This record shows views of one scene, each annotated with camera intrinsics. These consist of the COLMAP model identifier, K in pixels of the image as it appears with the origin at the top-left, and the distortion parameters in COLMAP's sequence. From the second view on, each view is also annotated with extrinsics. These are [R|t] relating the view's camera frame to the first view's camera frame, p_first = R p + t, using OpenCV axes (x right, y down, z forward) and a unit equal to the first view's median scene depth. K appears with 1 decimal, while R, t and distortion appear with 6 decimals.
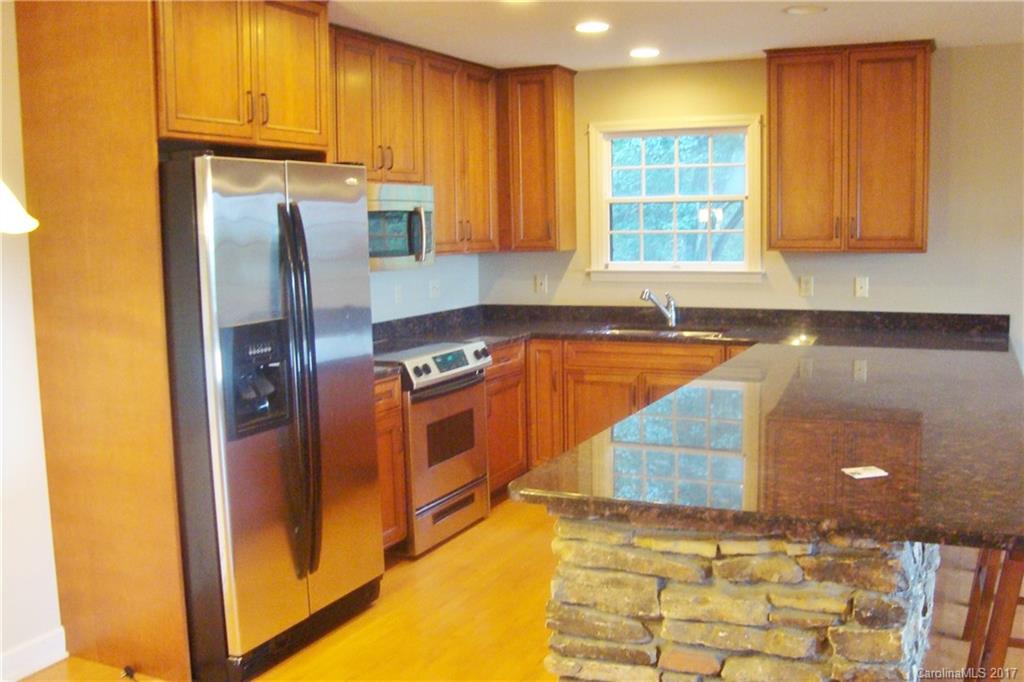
lens RADIAL K [[1002.1, 0, 510.9], [0, 1002.1, 340.9], [0, 0, 1]] dist [-0.098131, 0.000000]
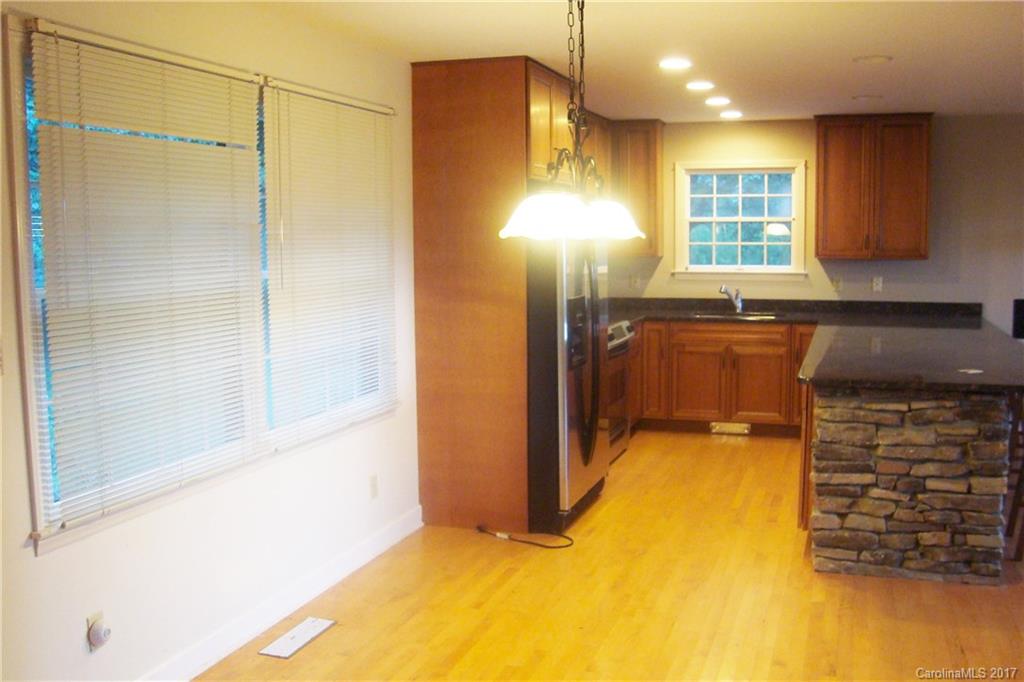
lens RADIAL K [[1002.1, 0, 517.6], [0, 1002.1, 336.6], [0, 0, 1]] dist [-0.098131, 0.000000]
pose [[0.993426, -0.001466, 0.114465, -0.718698], [0.003427, 0.999851, -0.016938, 0.096765], [-0.114423, 0.017219, 0.993283, -0.767393]]
